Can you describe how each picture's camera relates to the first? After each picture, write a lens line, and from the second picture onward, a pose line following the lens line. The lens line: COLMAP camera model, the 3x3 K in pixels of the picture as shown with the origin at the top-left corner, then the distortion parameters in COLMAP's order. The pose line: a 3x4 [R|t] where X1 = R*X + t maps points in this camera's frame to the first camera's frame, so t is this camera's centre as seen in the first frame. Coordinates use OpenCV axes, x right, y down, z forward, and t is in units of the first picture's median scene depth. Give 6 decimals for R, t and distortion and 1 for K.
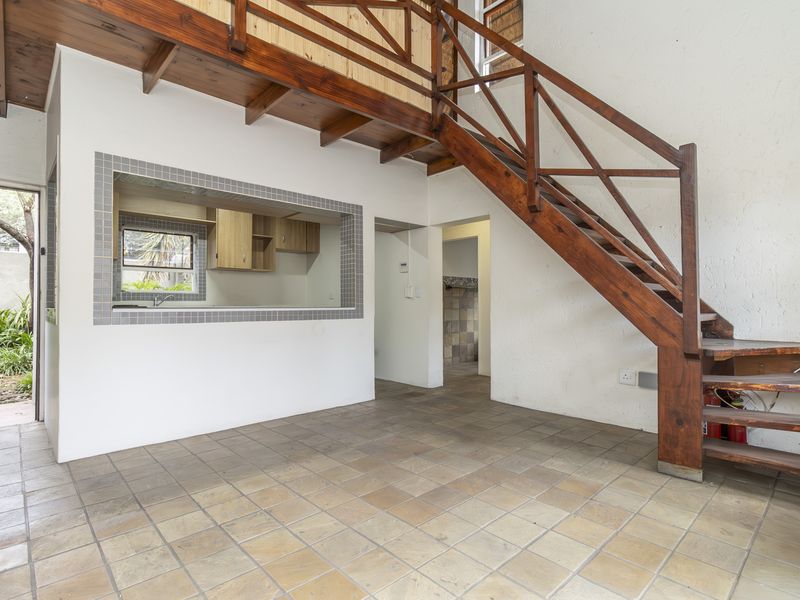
lens RADIAL K [[421.8, 0, 400.0], [0, 421.8, 300.0], [0, 0, 1]] dist [0.002107, 0.001283]
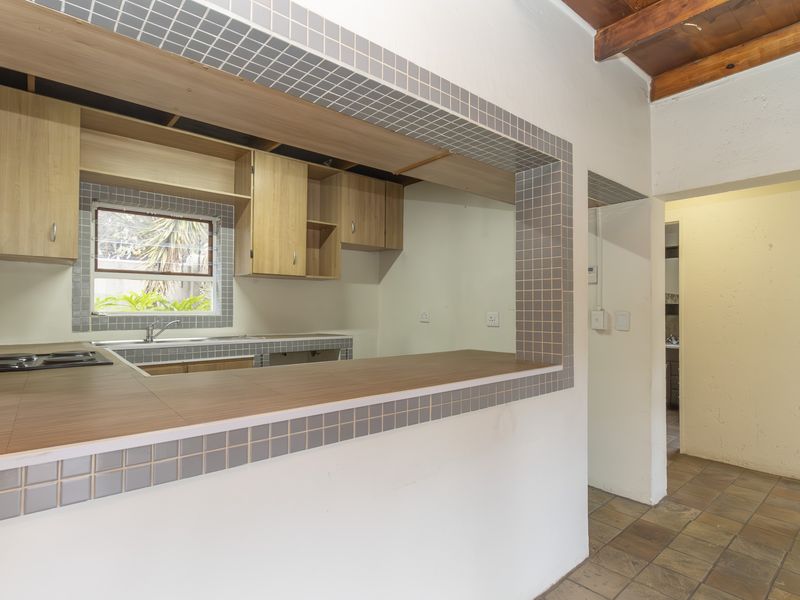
lens RADIAL K [[421.8, 0, 400.0], [0, 421.8, 300.0], [0, 0, 1]] dist [0.002107, 0.001283]
pose [[0.999244, 0.003828, -0.038691, -0.195080], [-0.003994, 0.999983, -0.004214, -0.036936], [0.038675, 0.004365, 0.999242, 0.399587]]
